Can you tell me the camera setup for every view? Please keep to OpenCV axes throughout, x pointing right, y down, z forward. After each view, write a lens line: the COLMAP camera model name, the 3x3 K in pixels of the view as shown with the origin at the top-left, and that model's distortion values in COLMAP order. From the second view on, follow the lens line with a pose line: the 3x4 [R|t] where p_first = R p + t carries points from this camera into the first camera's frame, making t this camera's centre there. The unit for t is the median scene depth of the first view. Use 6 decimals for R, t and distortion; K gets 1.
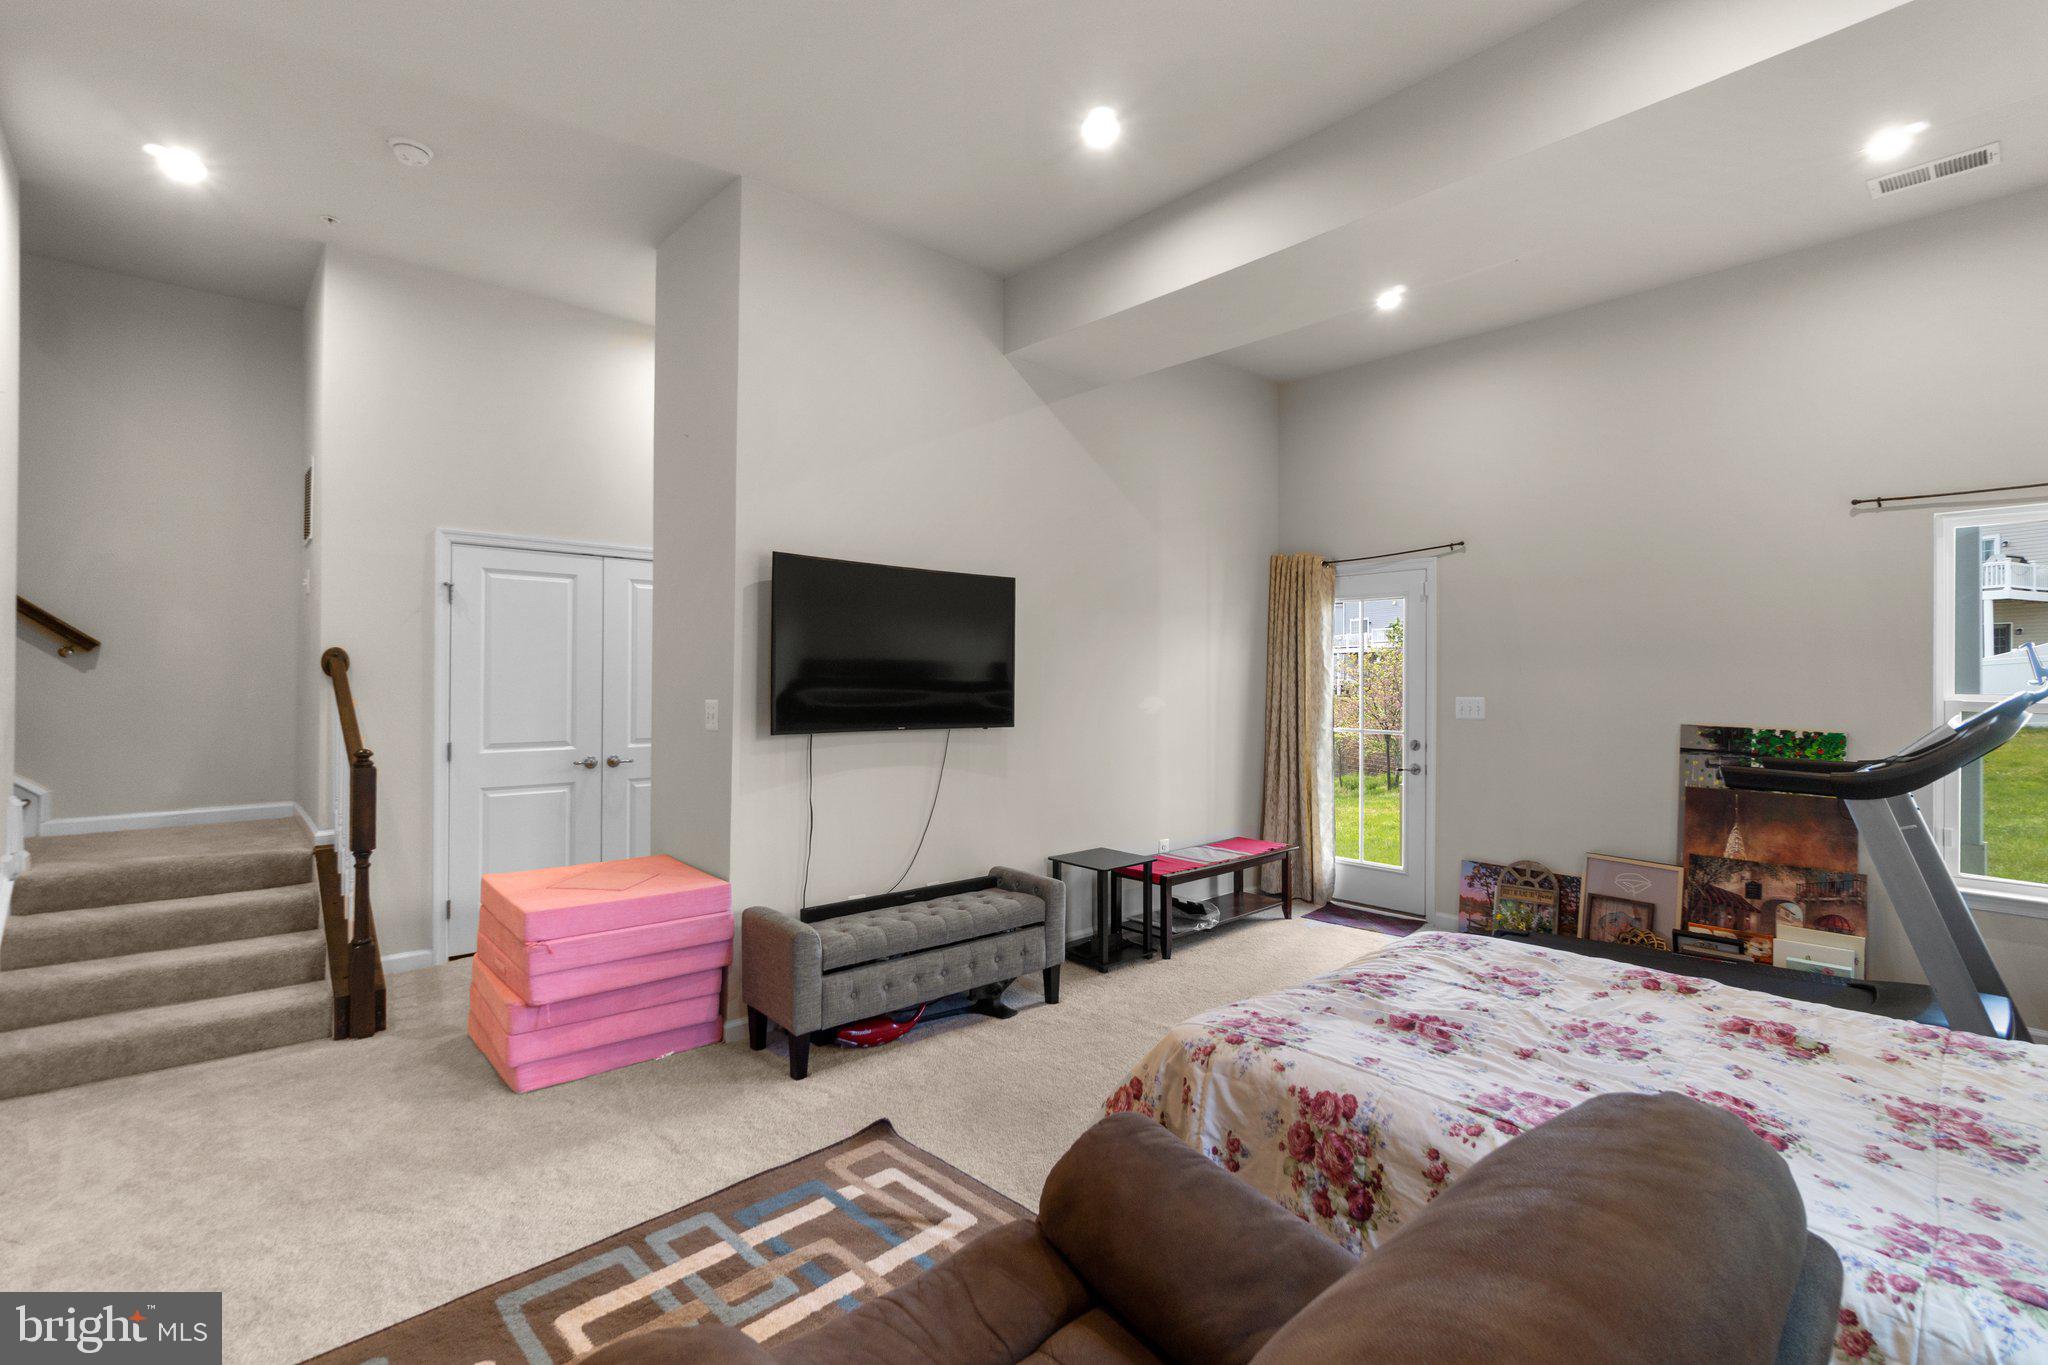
lens RADIAL K [[925.4, 0, 1058.5], [0, 925.4, 676.9], [0, 0, 1]] dist [0.000361, 0.000016]
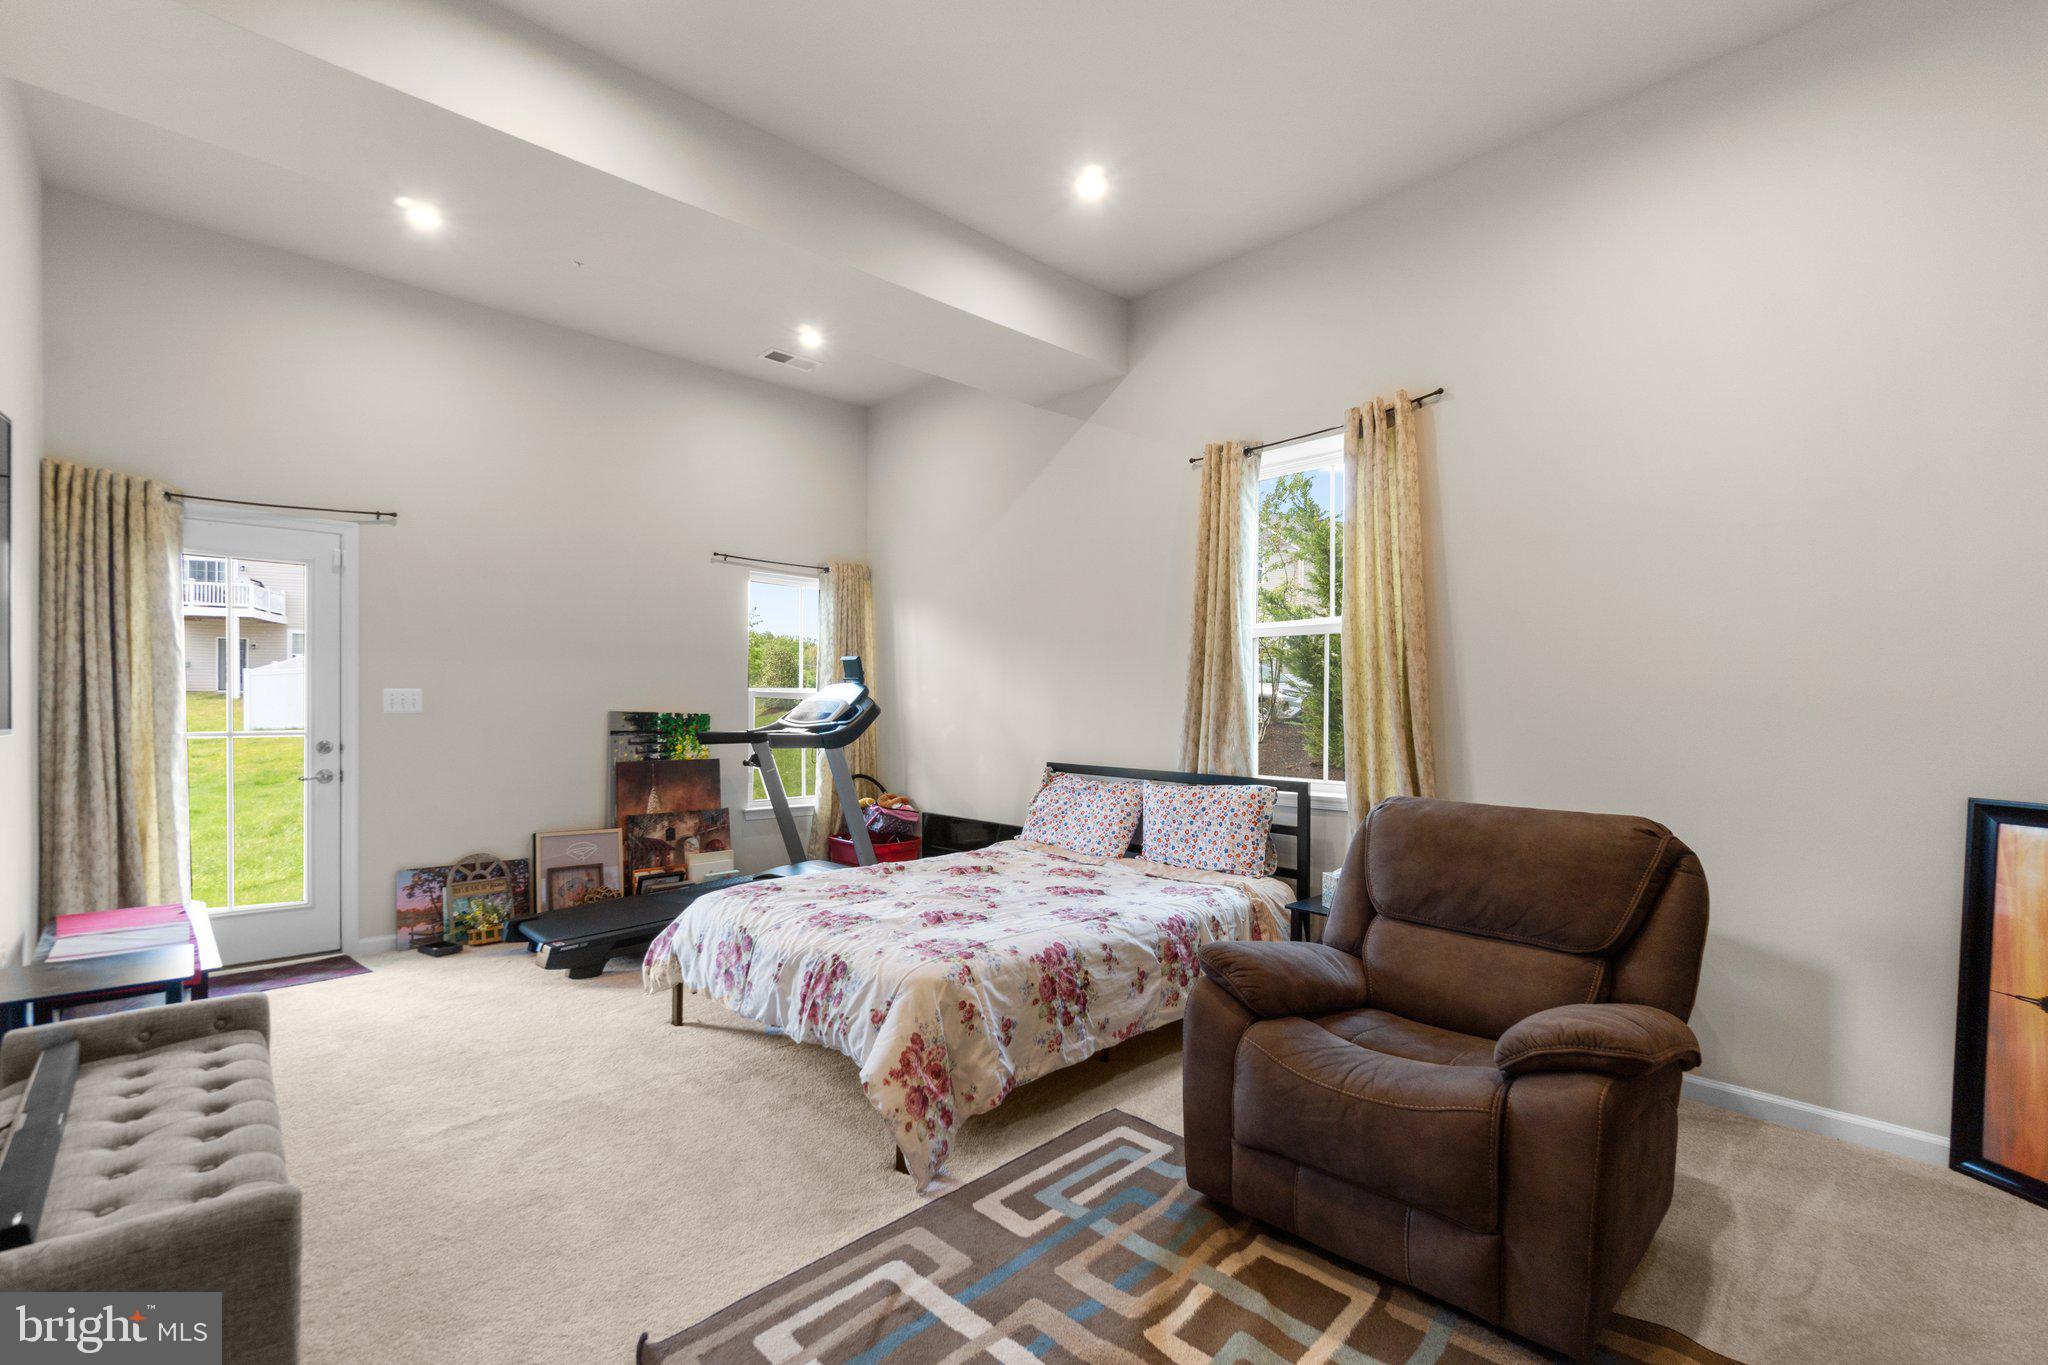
lens RADIAL K [[886.5, 0, 1019.4], [0, 886.5, 704.5], [0, 0, 1]] dist [-0.002242, -0.000026]
pose [[0.008332, -0.007018, 0.999941, -0.503908], [-0.013202, 0.999887, 0.007128, 0.028691], [-0.999878, -0.013261, 0.008238, 0.483215]]
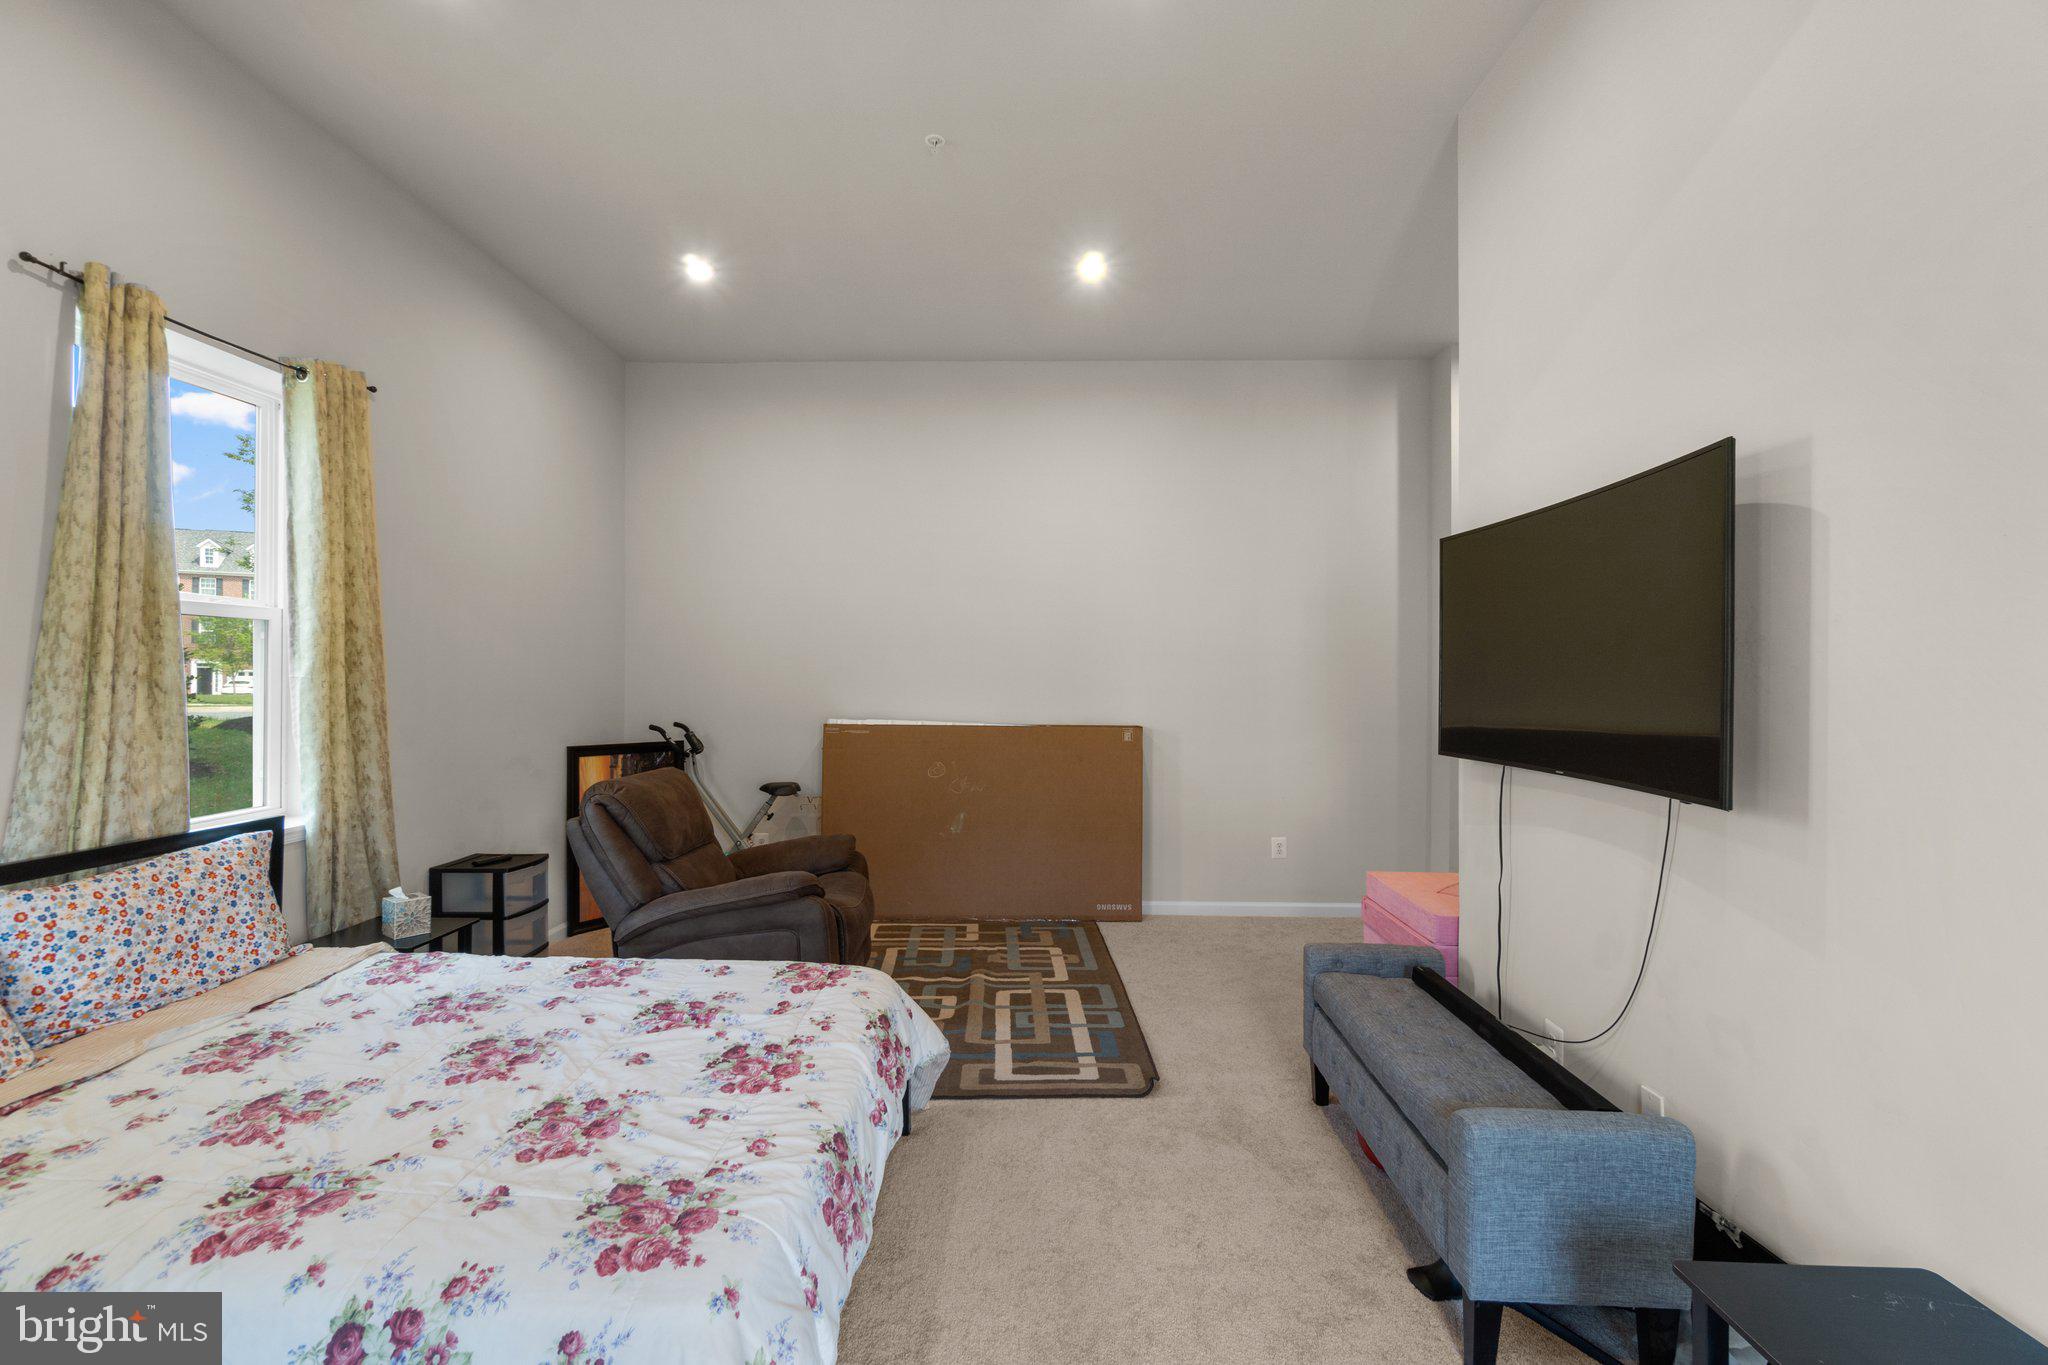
lens RADIAL K [[930.4, 0, 1024.0], [0, 930.4, 682.5], [0, 0, 1]] dist [-0.000759, 0.000000]
pose [[-0.715268, -0.011173, -0.698761, 0.463776], [-0.011488, 0.999925, -0.004228, 0.003559], [0.698756, 0.005003, -0.715343, 1.097597]]
